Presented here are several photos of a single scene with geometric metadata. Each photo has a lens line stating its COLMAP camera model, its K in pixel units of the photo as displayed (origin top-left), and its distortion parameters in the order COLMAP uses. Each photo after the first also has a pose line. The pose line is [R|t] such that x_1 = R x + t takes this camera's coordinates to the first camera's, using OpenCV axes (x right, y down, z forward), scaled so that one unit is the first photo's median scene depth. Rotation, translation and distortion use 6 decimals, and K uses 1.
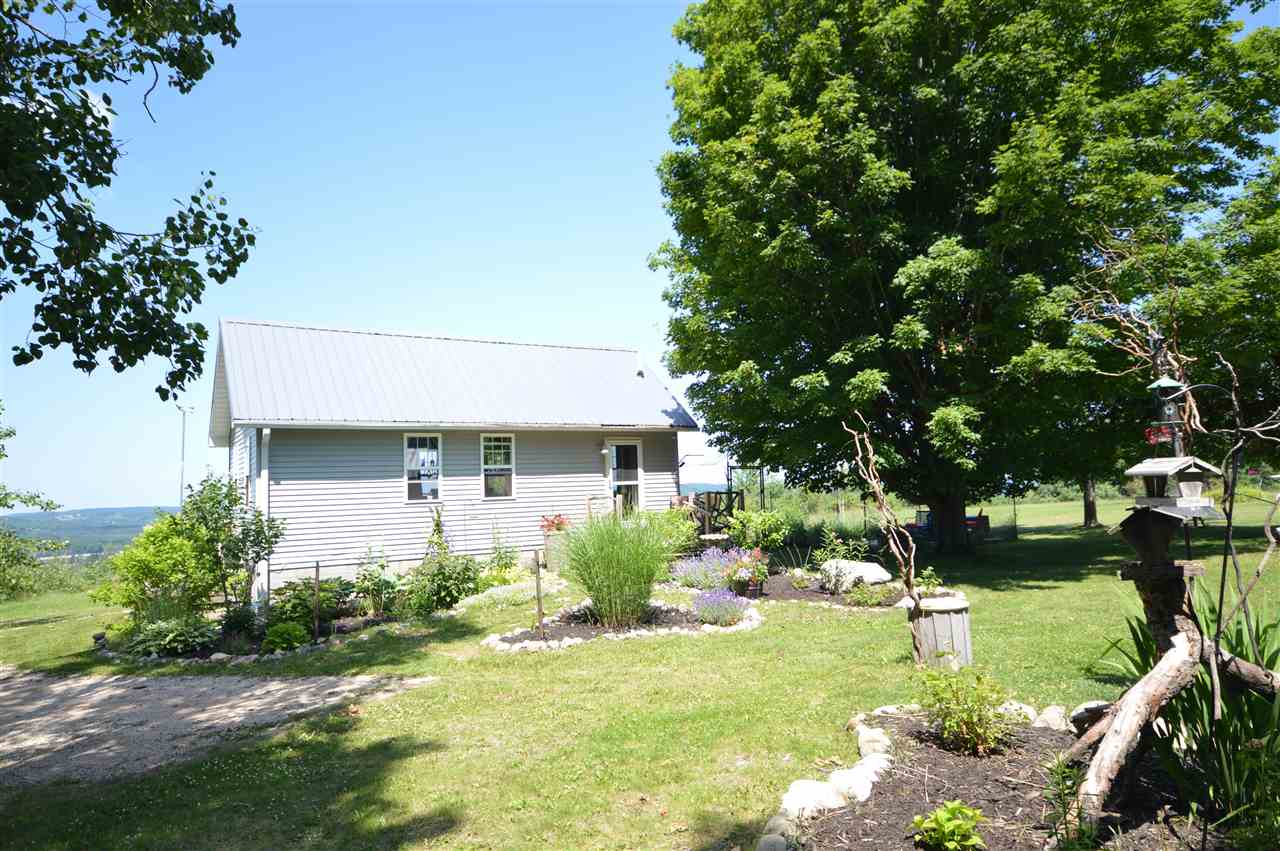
lens RADIAL K [[754.4, 0, 641.0], [0, 754.4, 425.6], [0, 0, 1]] dist [0.010239, 0.001643]
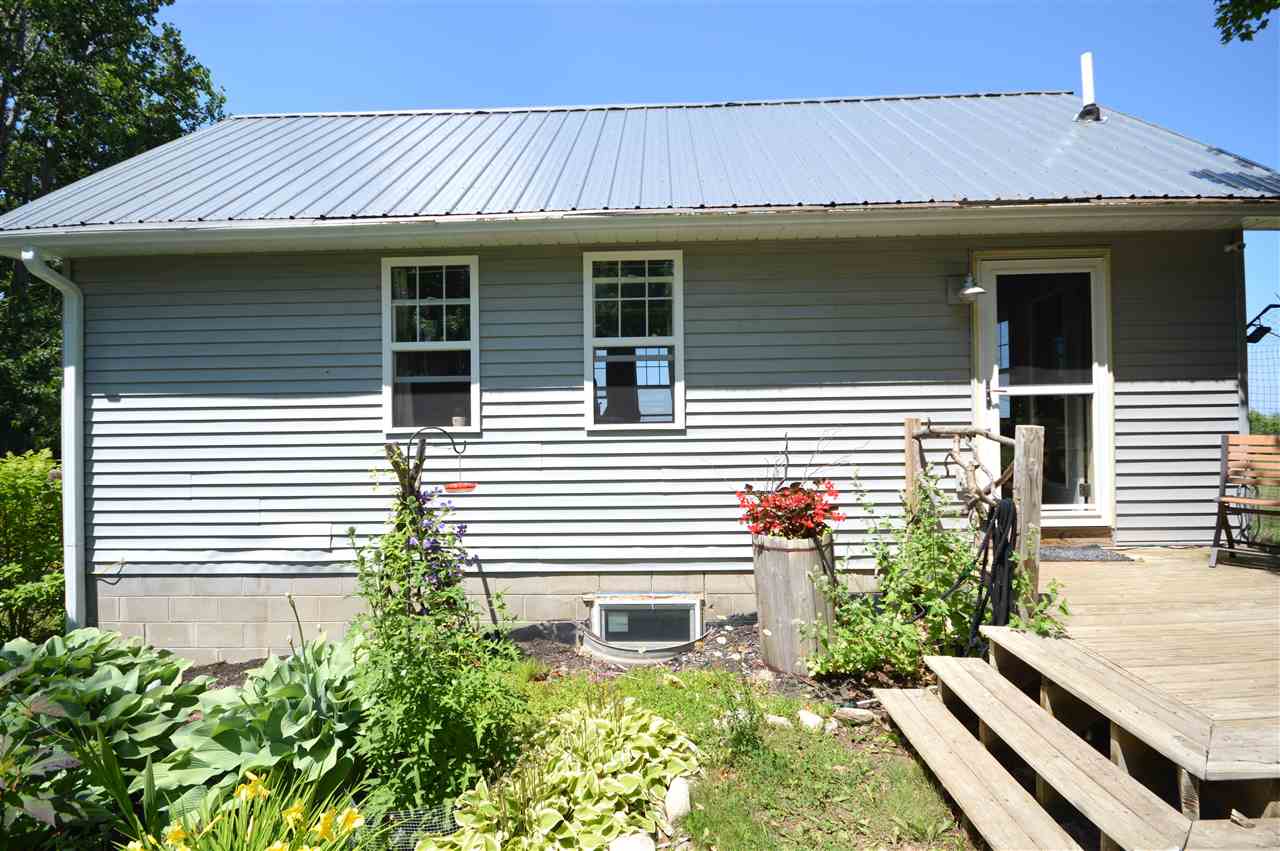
lens RADIAL K [[566.1, 0, 647.4], [0, 566.1, 438.2], [0, 0, 1]] dist [-0.002229, -0.008047]
pose [[0.832119, 0.028989, -0.553838, -0.029864], [0.028048, 0.995155, 0.094230, 0.073978], [0.553887, -0.093944, 0.827275, 0.761557]]
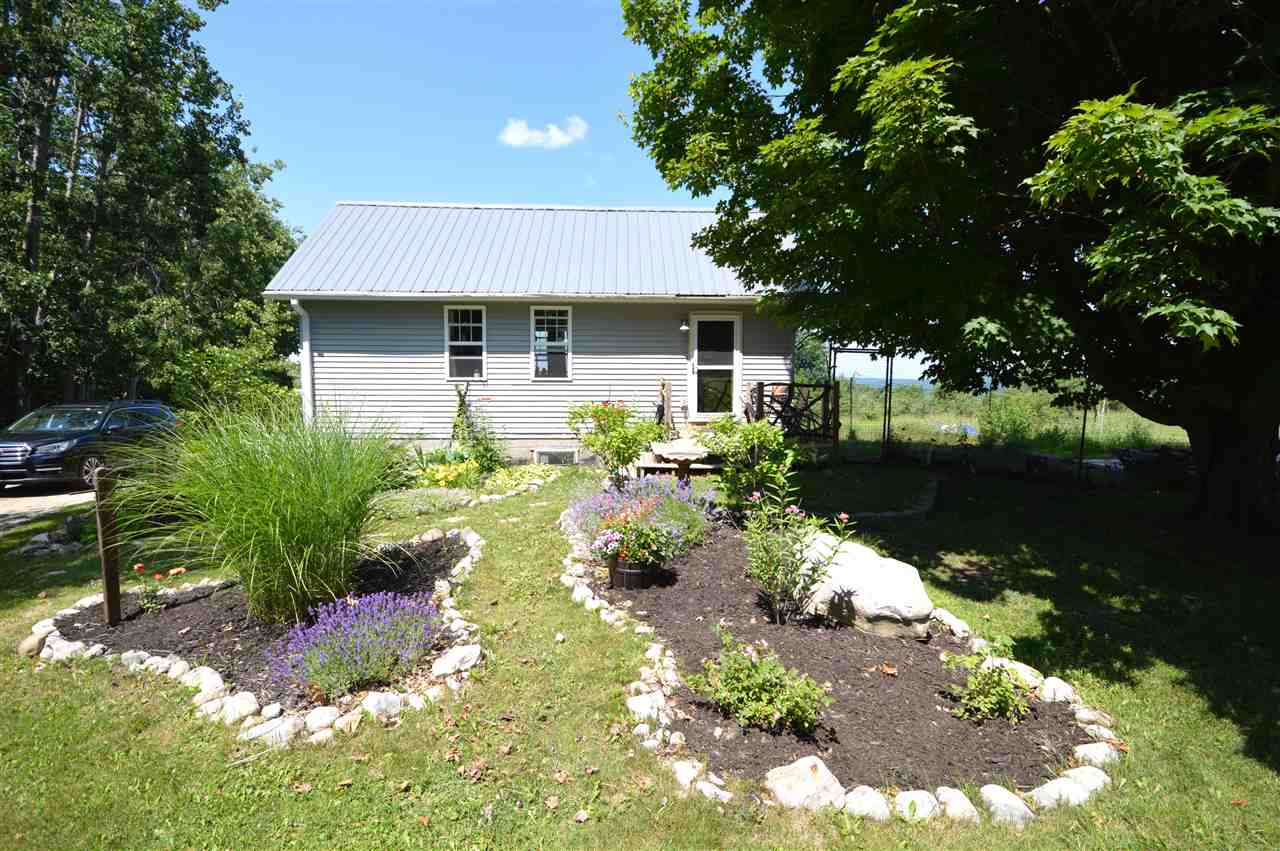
lens RADIAL K [[566.1, 0, 636.6], [0, 566.1, 424.8], [0, 0, 1]] dist [-0.002229, -0.008047]
pose [[0.870685, 0.082212, -0.484921, 0.225175], [0.003947, 0.984732, 0.174034, 0.032138], [0.491825, -0.153442, 0.857067, 0.458184]]
